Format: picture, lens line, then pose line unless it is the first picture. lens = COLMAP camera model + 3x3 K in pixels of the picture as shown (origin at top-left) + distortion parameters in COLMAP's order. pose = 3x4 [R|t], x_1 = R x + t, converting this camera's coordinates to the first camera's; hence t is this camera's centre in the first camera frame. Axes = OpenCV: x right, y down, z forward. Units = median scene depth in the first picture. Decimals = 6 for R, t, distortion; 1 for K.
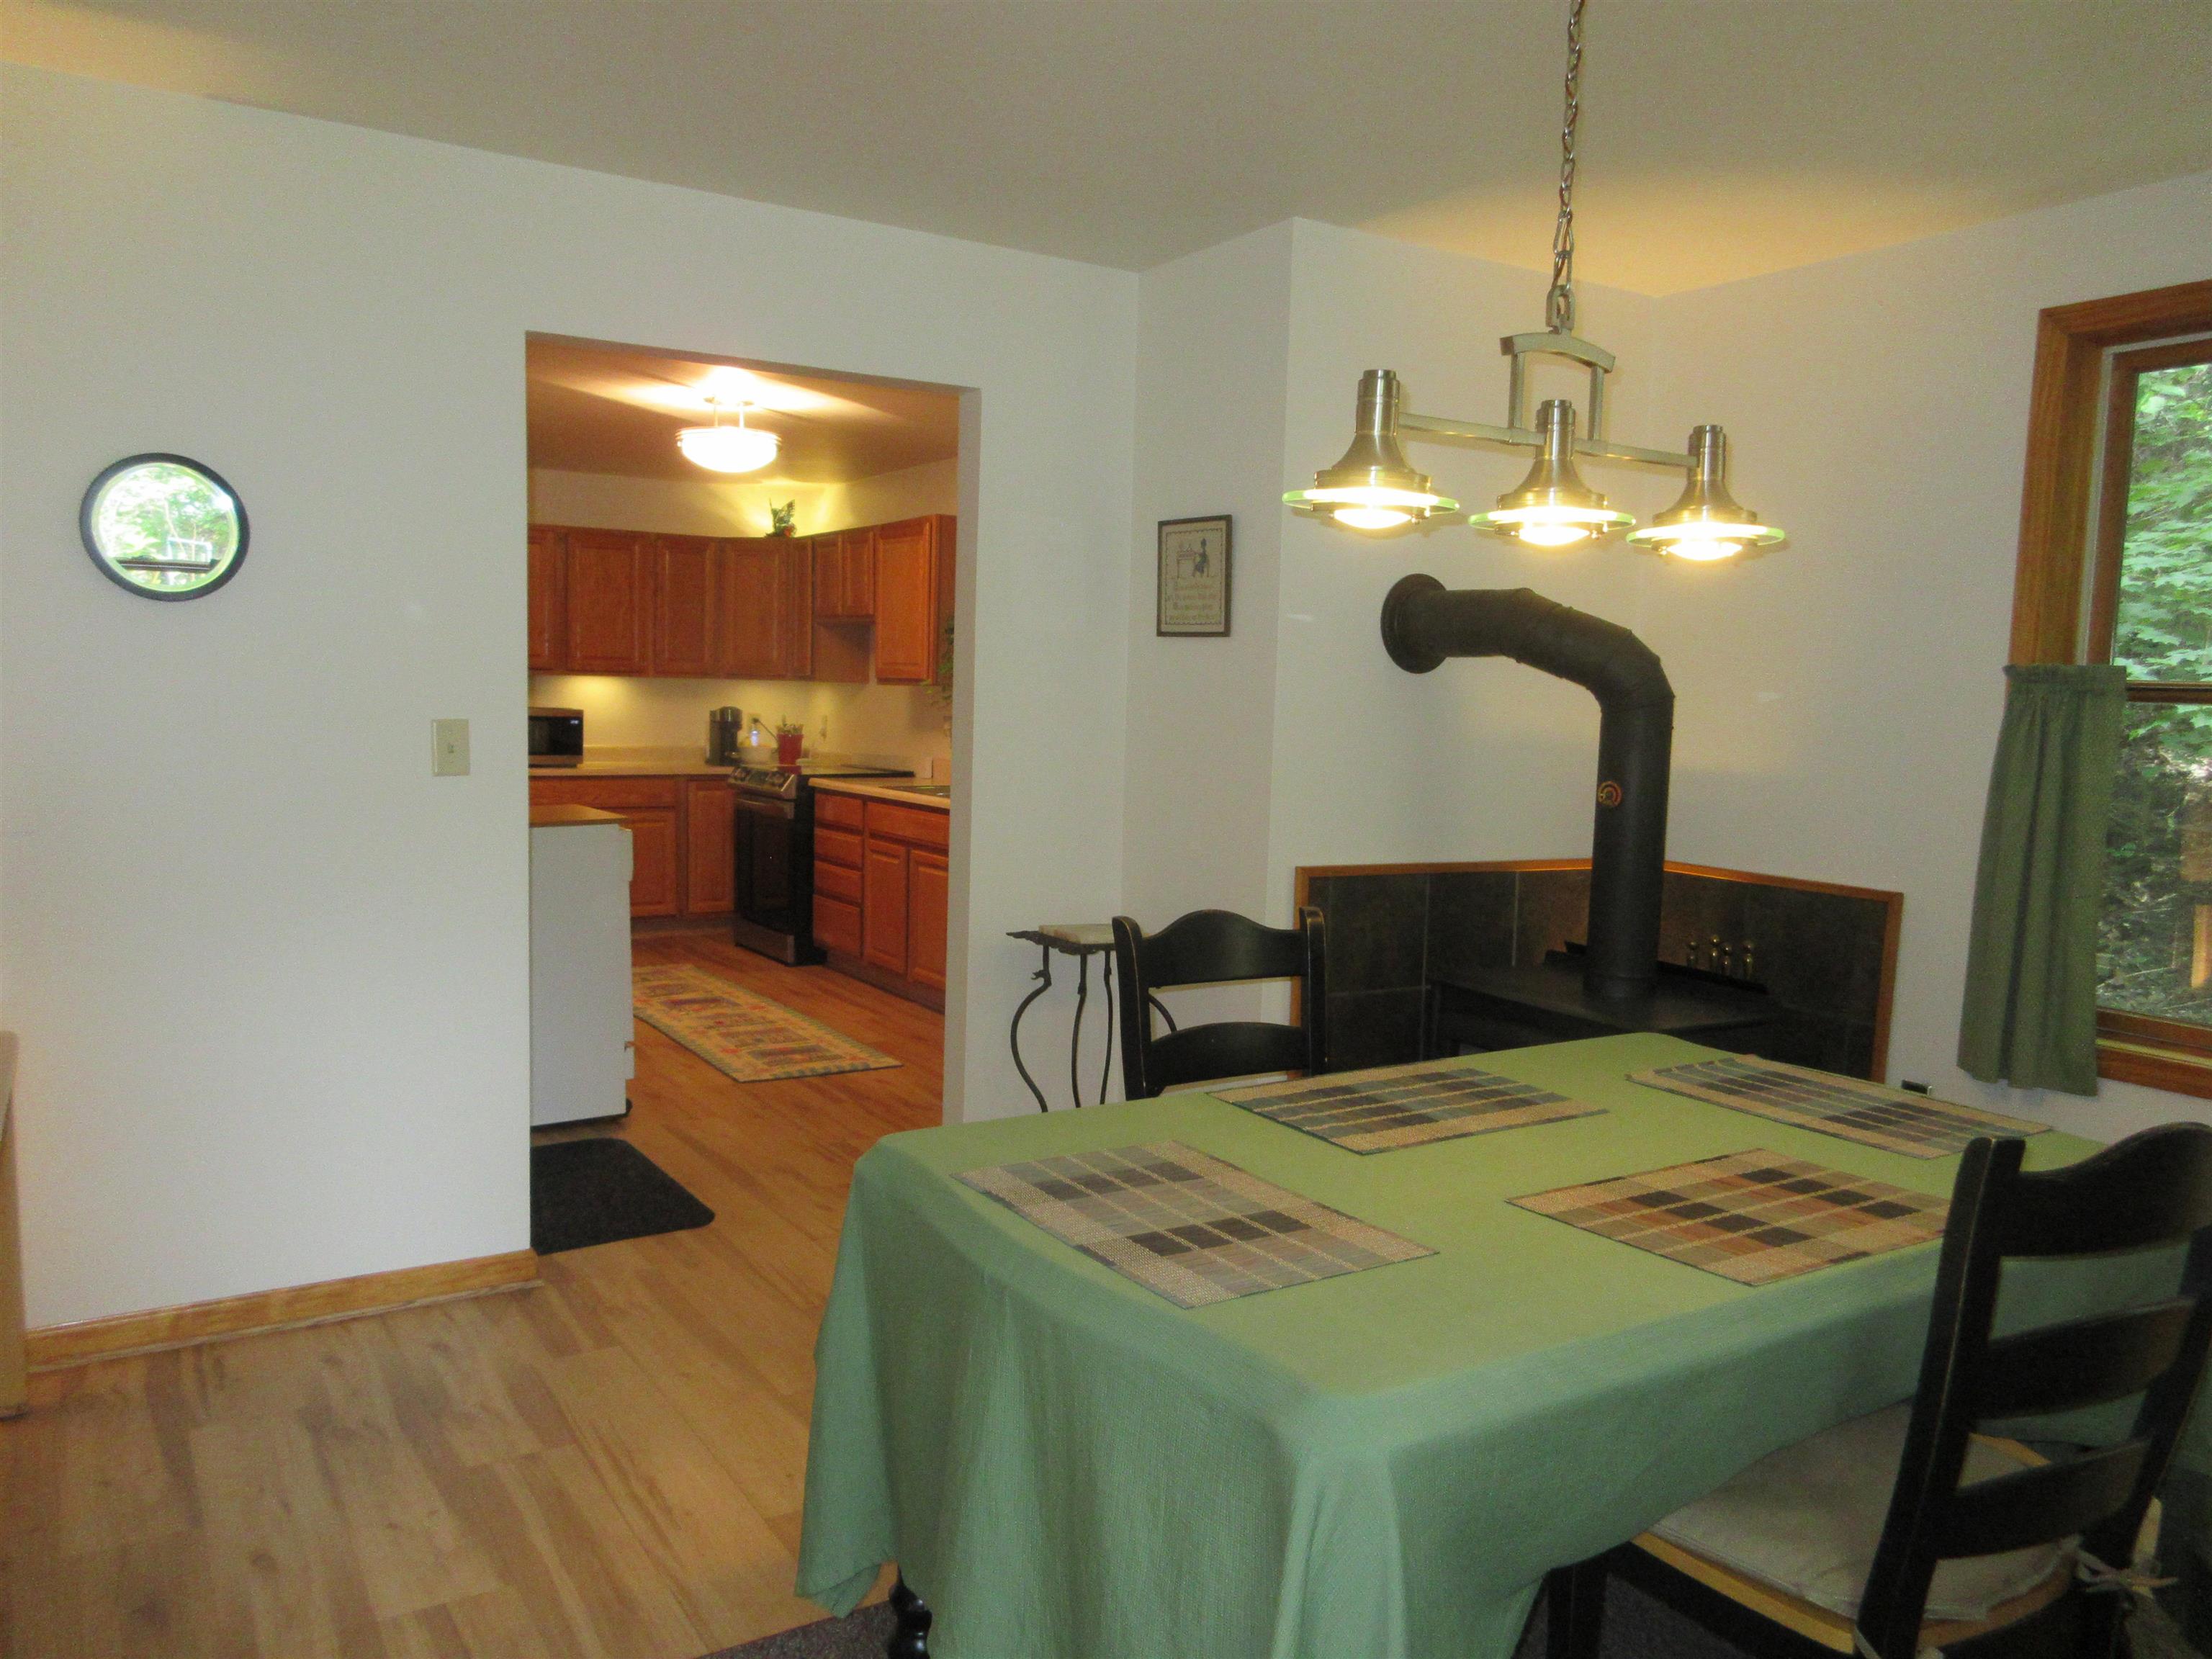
lens RADIAL K [[1647.0, 0, 1103.7], [0, 1647.0, 825.1], [0, 0, 1]] dist [0.001262, 0.000944]
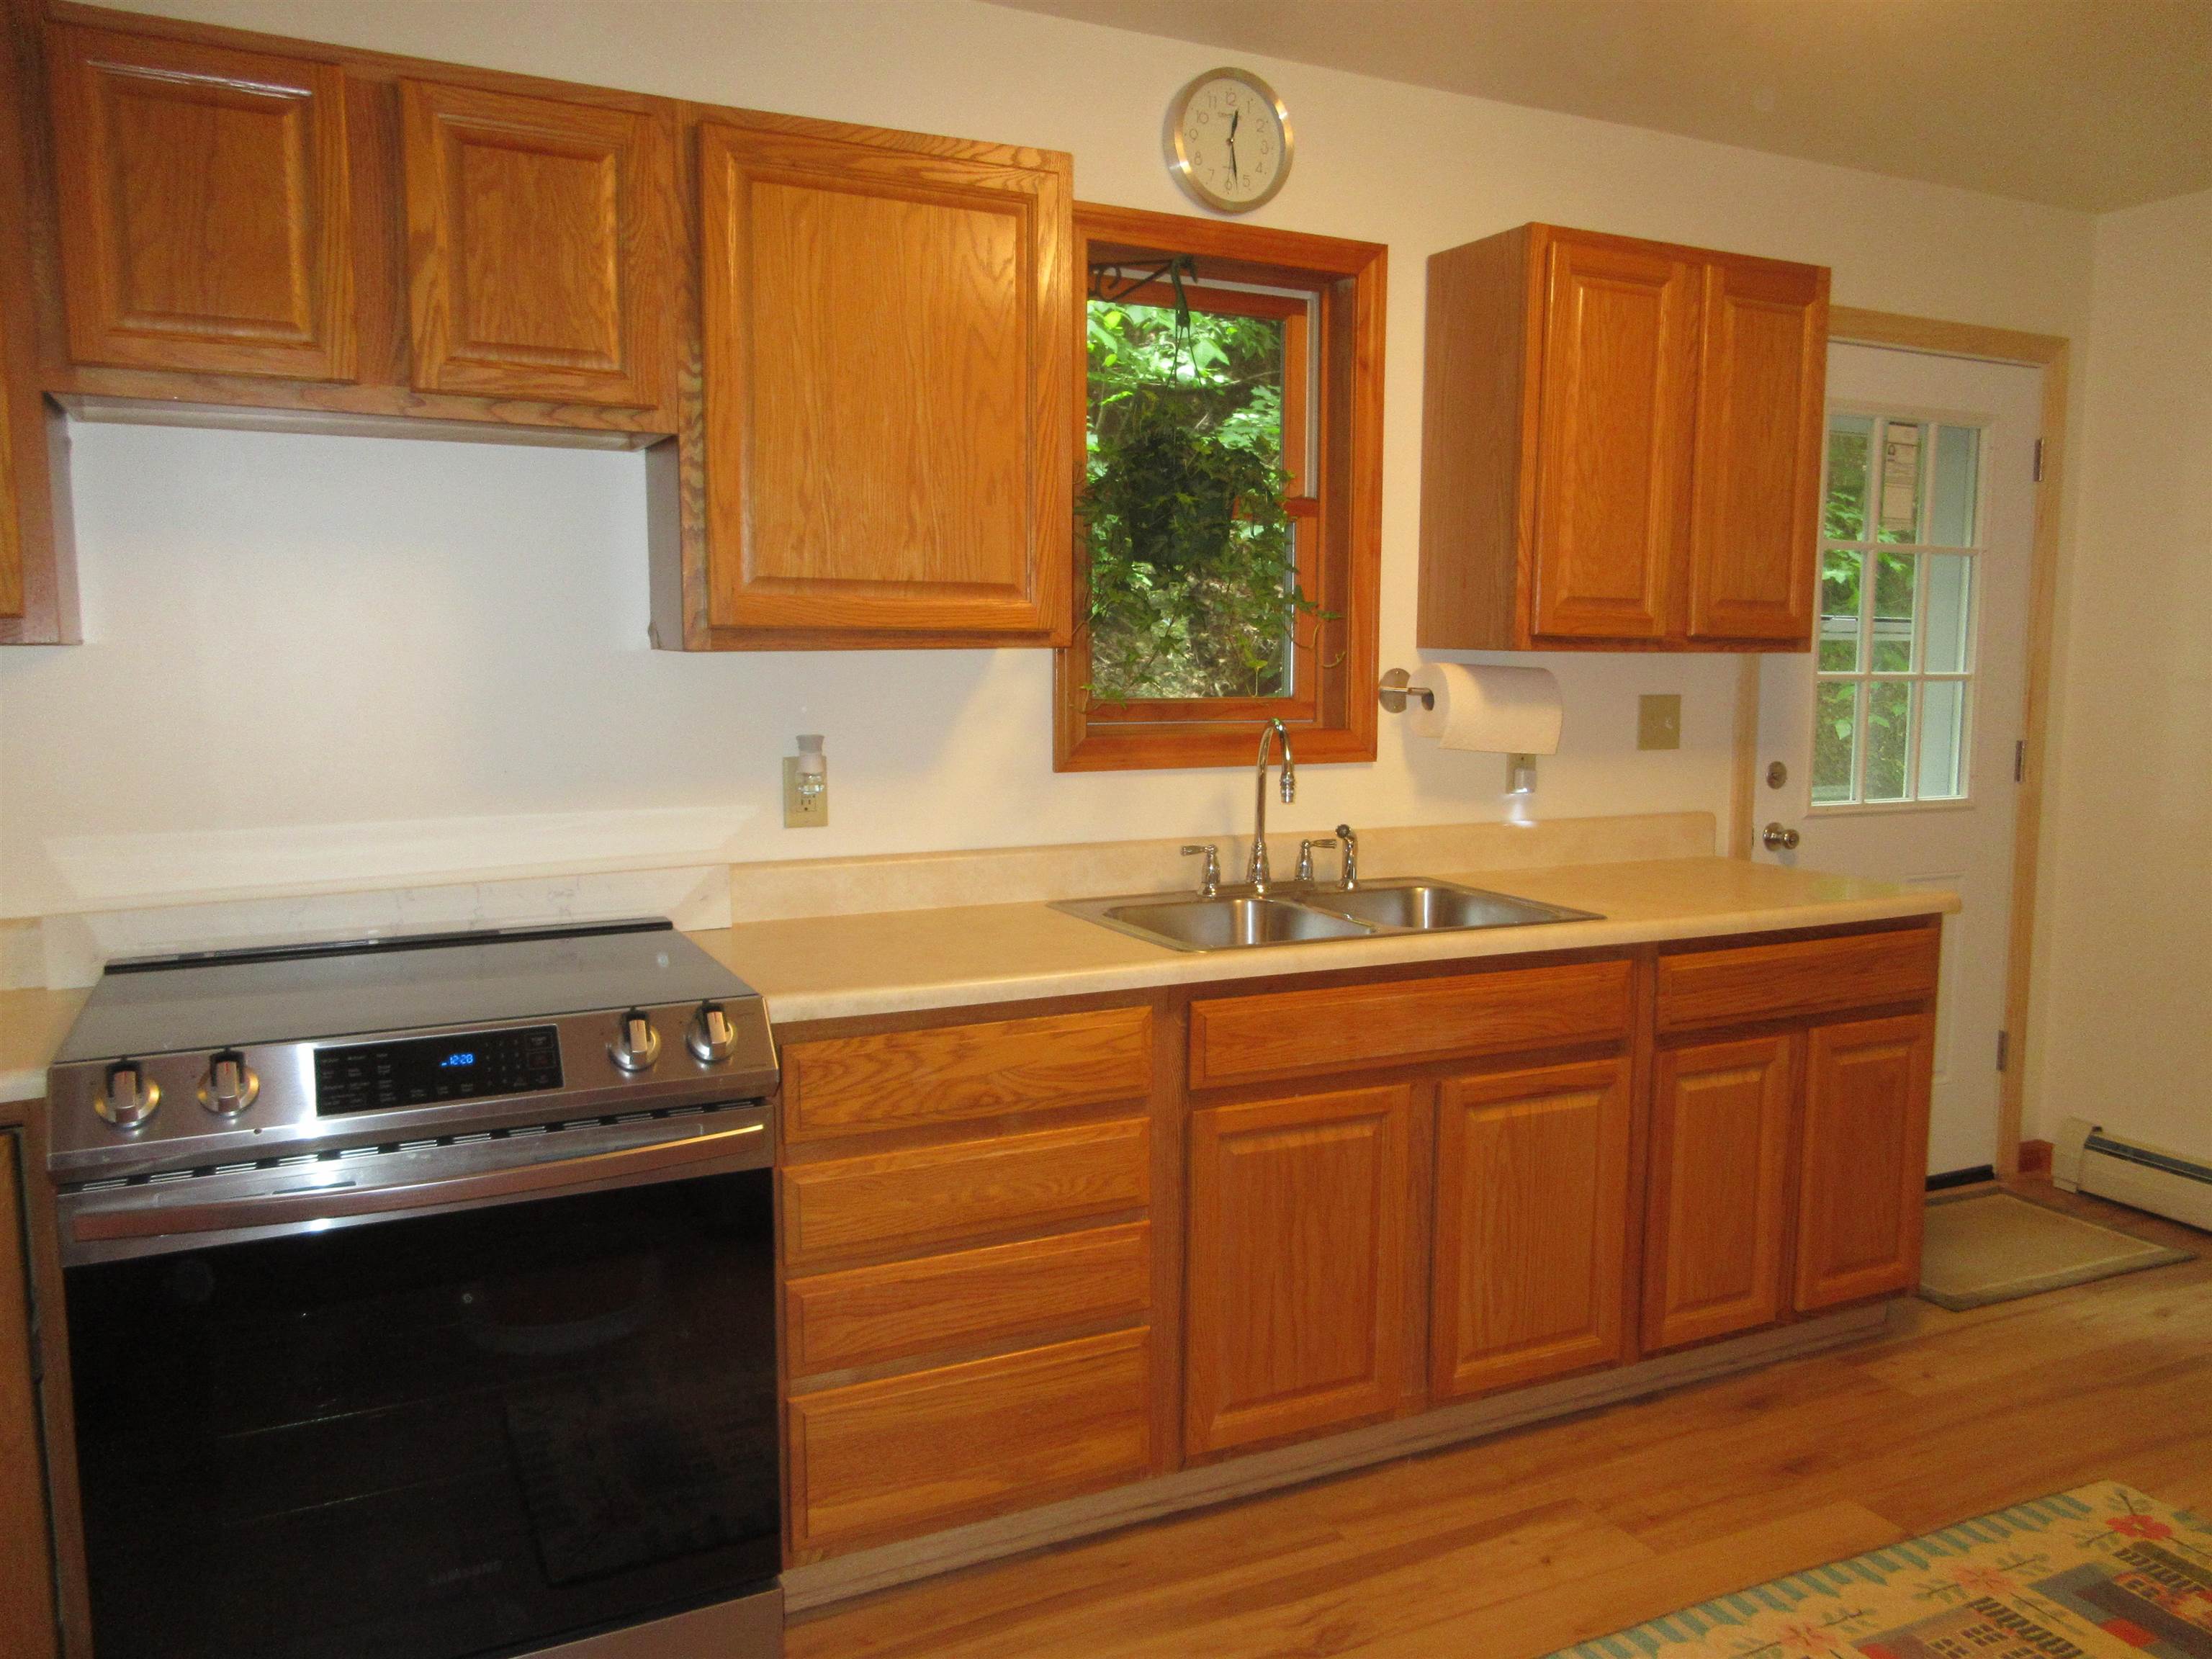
lens RADIAL K [[1647.0, 0, 1108.1], [0, 1647.0, 810.5], [0, 0, 1]] dist [0.001262, 0.000944]
pose [[0.107955, -0.125351, 0.986221, -0.403103], [0.075947, 0.990160, 0.117539, -0.080433], [-0.991251, 0.062212, 0.116413, 0.835491]]
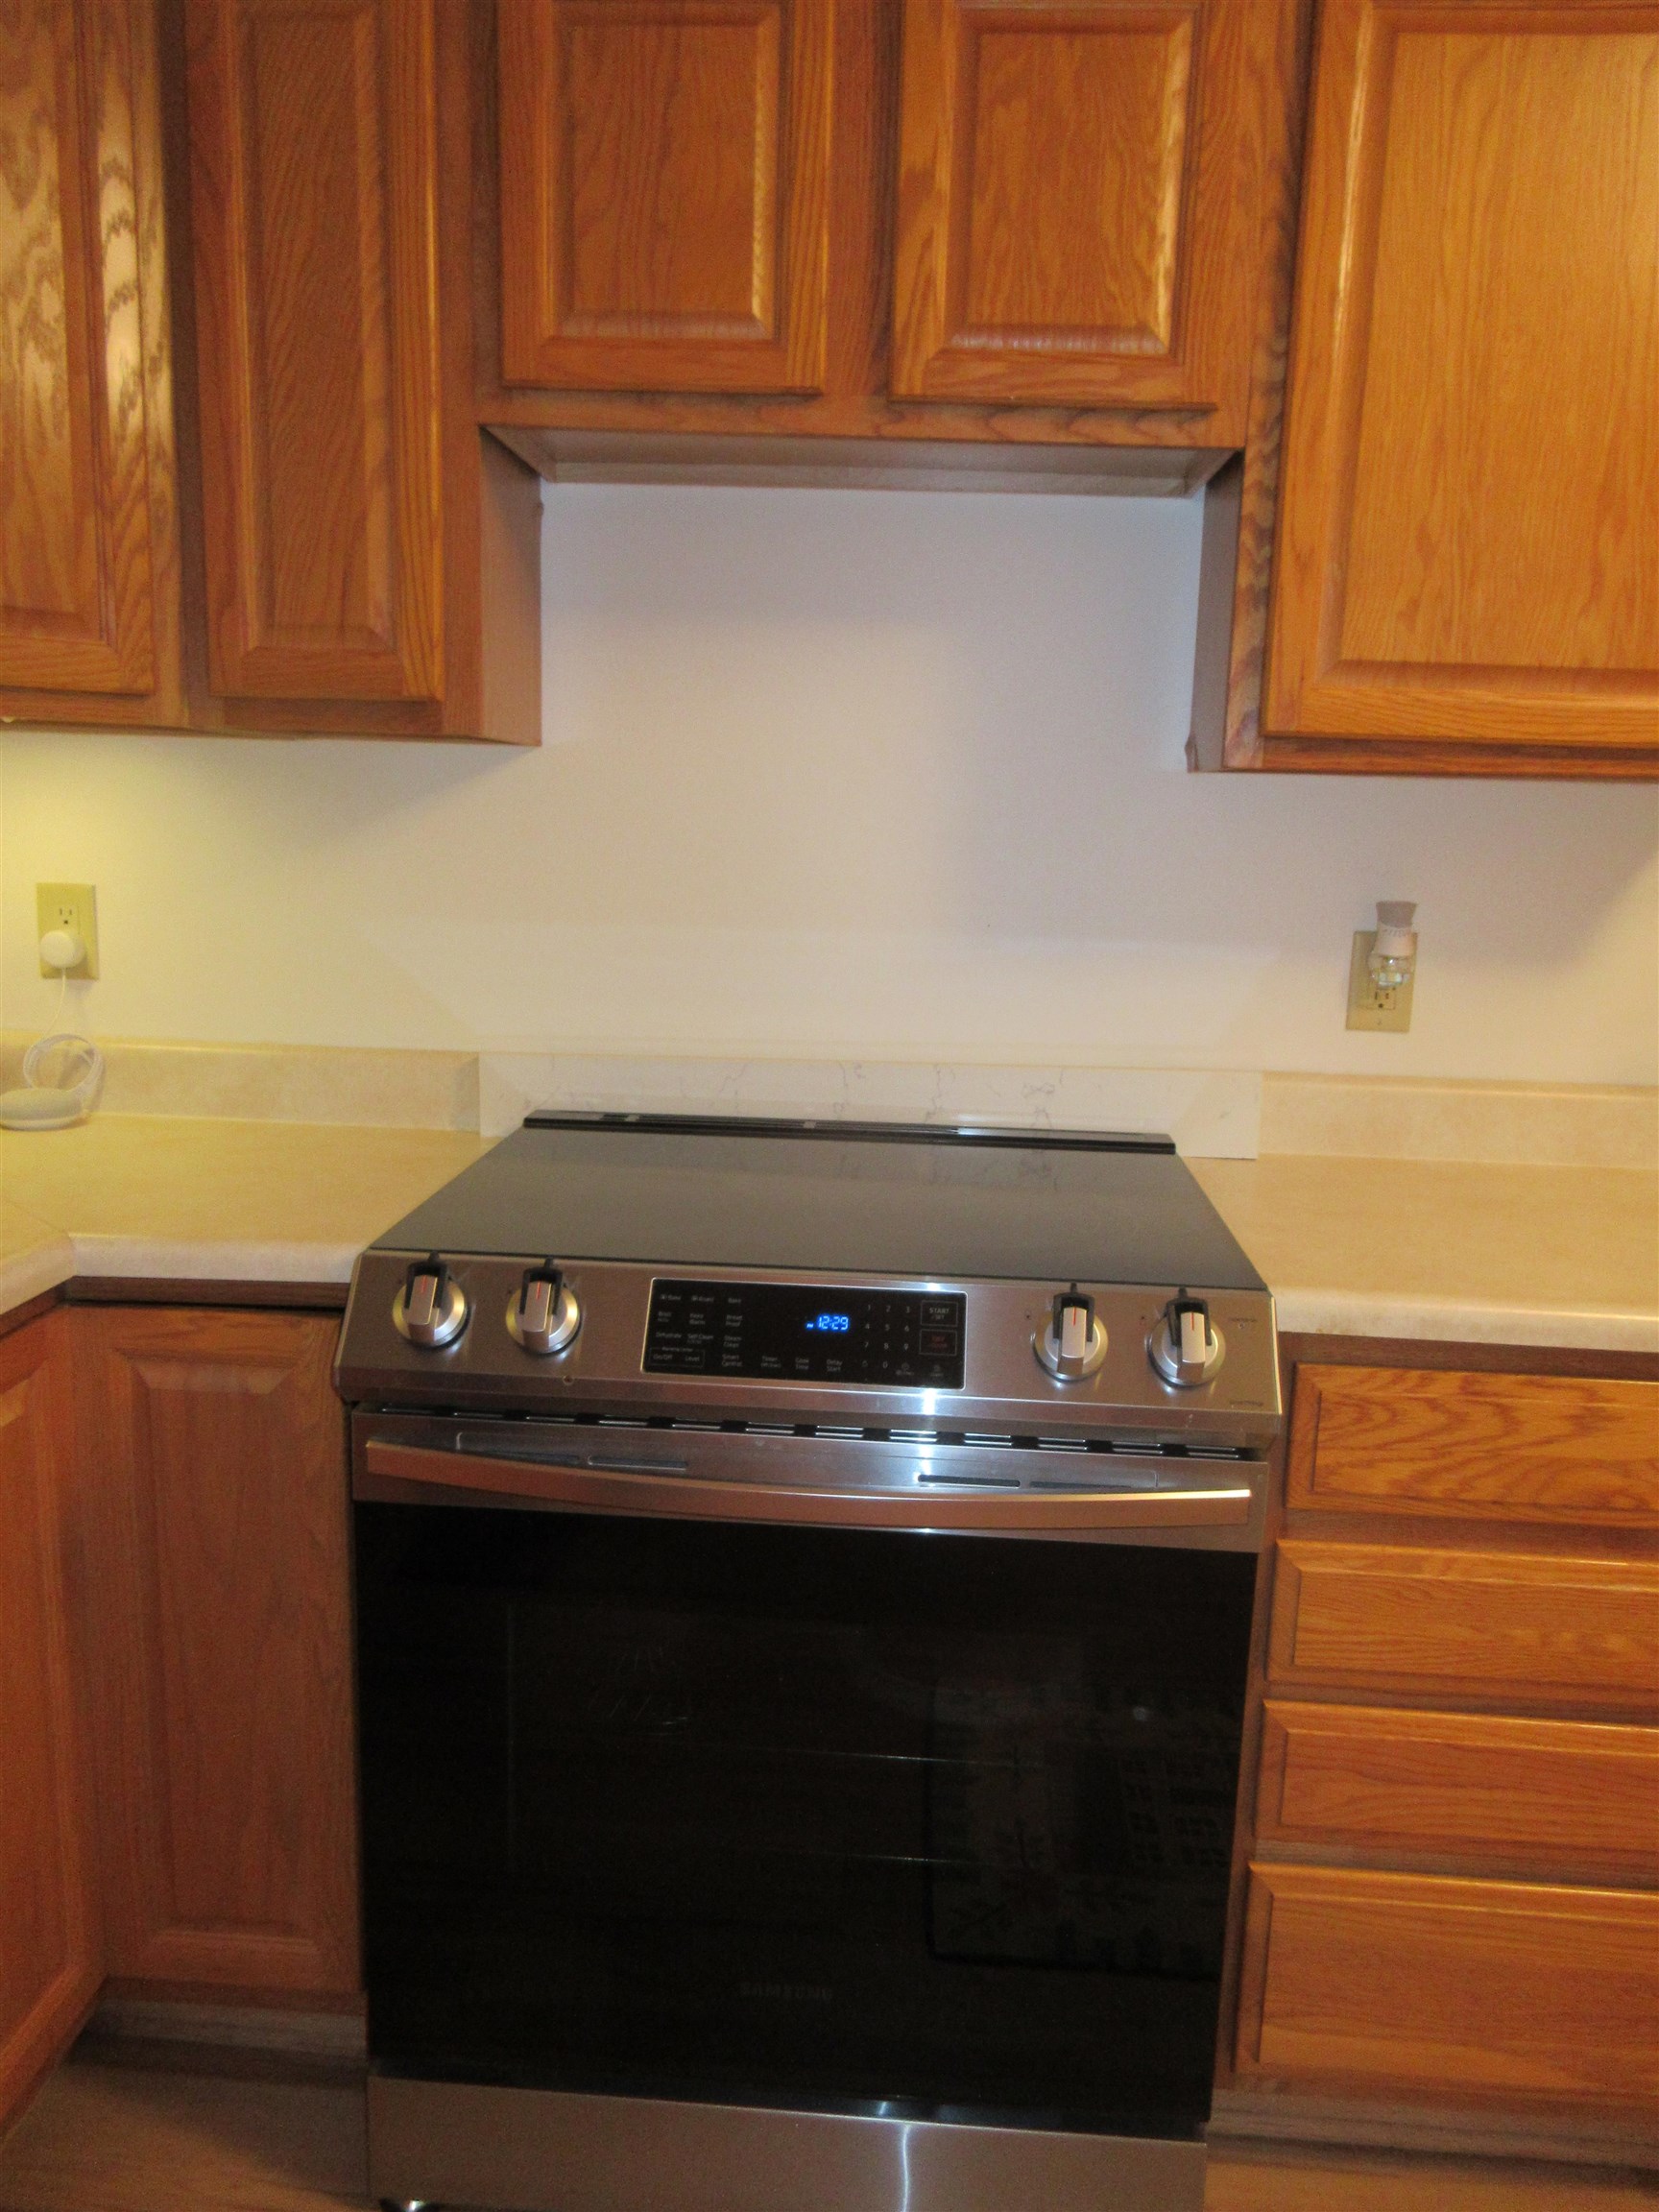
lens RADIAL K [[1647.0, 0, 833.8], [0, 1647.0, 1091.2], [0, 0, 1]] dist [0.001262, 0.000944]
pose [[0.582046, -0.147190, 0.799723, -0.320141], [0.041081, 0.987548, 0.151860, -0.073562], [-0.812117, -0.055536, 0.580845, 0.859491]]
